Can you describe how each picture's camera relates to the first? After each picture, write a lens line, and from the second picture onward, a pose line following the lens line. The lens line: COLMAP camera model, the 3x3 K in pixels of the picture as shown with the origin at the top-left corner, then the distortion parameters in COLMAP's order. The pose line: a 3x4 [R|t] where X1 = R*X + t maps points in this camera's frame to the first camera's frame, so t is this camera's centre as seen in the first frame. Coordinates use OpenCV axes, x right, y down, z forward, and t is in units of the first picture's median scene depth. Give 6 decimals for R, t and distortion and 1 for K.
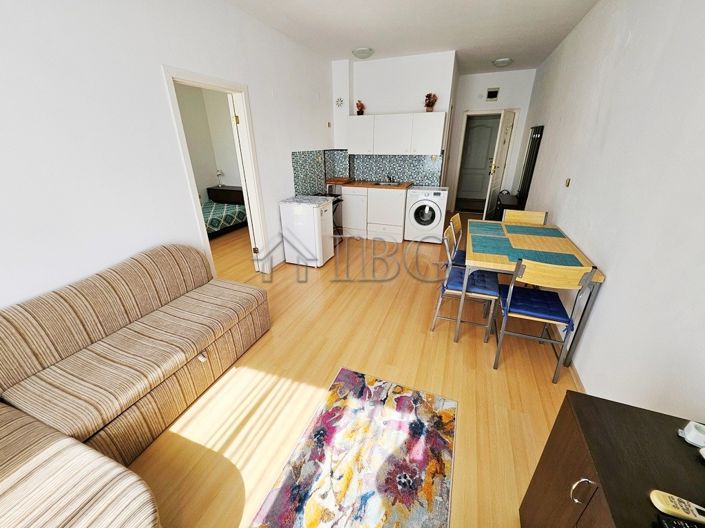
lens RADIAL K [[277.7, 0, 347.0], [0, 277.7, 261.4], [0, 0, 1]] dist [-0.000781, -0.002247]
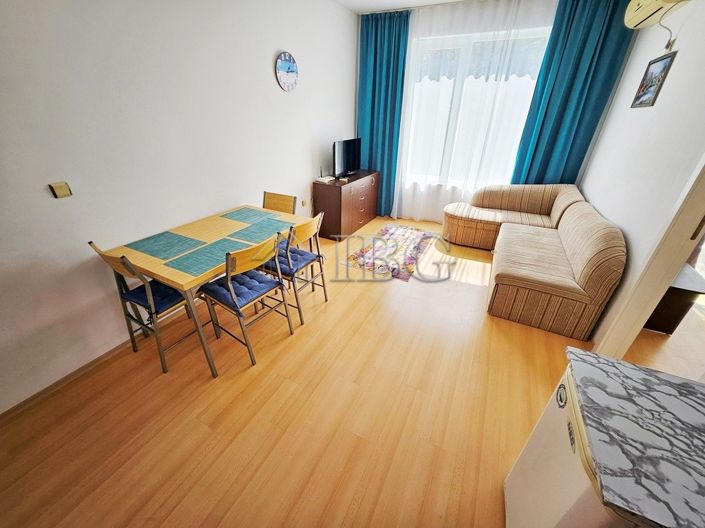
lens RADIAL K [[278.6, 0, 350.3], [0, 278.6, 261.0], [0, 0, 1]] dist [-0.001845, -0.000361]
pose [[-0.995468, -0.039930, 0.086311, 0.127872], [0.042468, 0.625409, 0.779140, -0.655490], [-0.085091, 0.779275, -0.620879, 1.497505]]
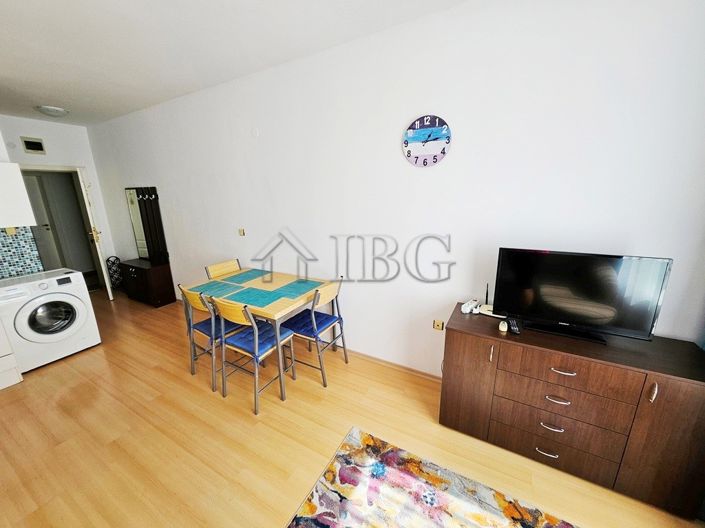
lens RADIAL K [[278.6, 0, 350.3], [0, 278.6, 261.0], [0, 0, 1]] dist [-0.001845, -0.000361]
pose [[0.124885, -0.230751, 0.964965, -0.356527], [0.412891, 0.896450, 0.160931, -0.179845], [-0.902178, 0.378328, 0.207228, 0.383714]]
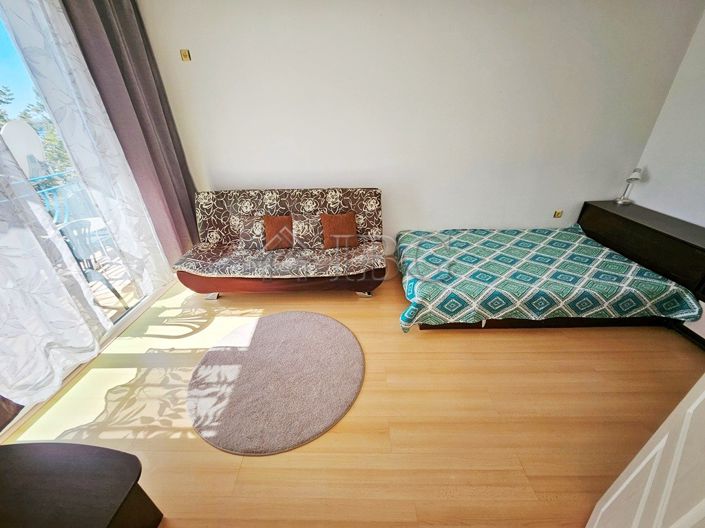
lens RADIAL K [[278.6, 0, 350.3], [0, 278.6, 261.0], [0, 0, 1]] dist [-0.001845, -0.000361]
pose [[0.362802, 0.438935, -0.822016, -0.494434], [-0.349583, 0.881803, 0.316569, -0.437621], [0.863809, 0.172511, 0.473364, 1.025354]]
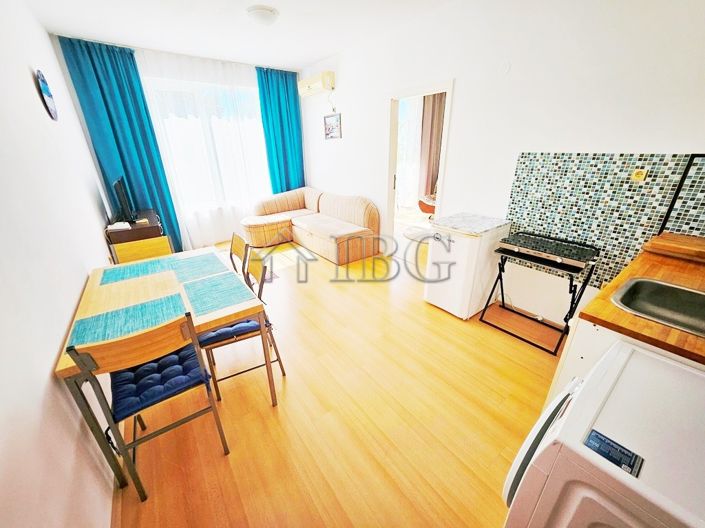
lens RADIAL K [[278.6, 0, 350.3], [0, 278.6, 261.0], [0, 0, 1]] dist [-0.001845, -0.000361]
pose [[-0.522955, 0.348211, -0.777989, 0.855414], [-0.309375, 0.772957, 0.553917, -0.634199], [0.794233, 0.530364, -0.296494, 1.475057]]
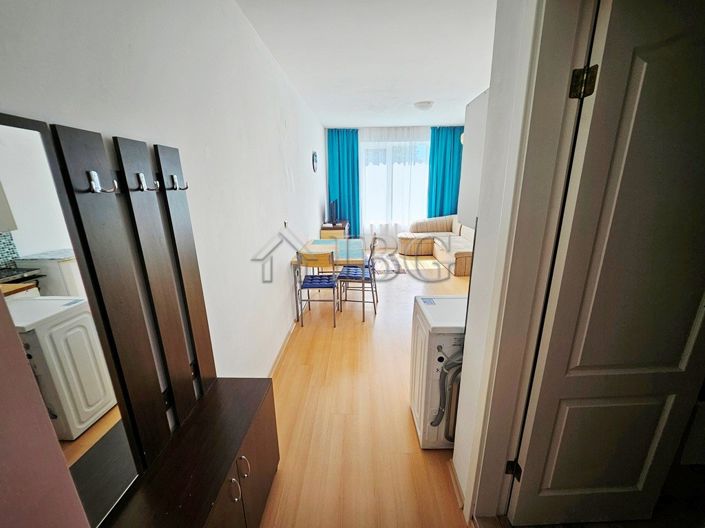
lens RADIAL K [[278.6, 0, 350.3], [0, 278.6, 261.0], [0, 0, 1]] dist [-0.001845, -0.000361]
pose [[-0.936766, 0.129638, -0.325058, 0.974314], [-0.103799, 0.784130, 0.611855, -0.910607], [0.334207, 0.606906, -0.721090, 2.039981]]
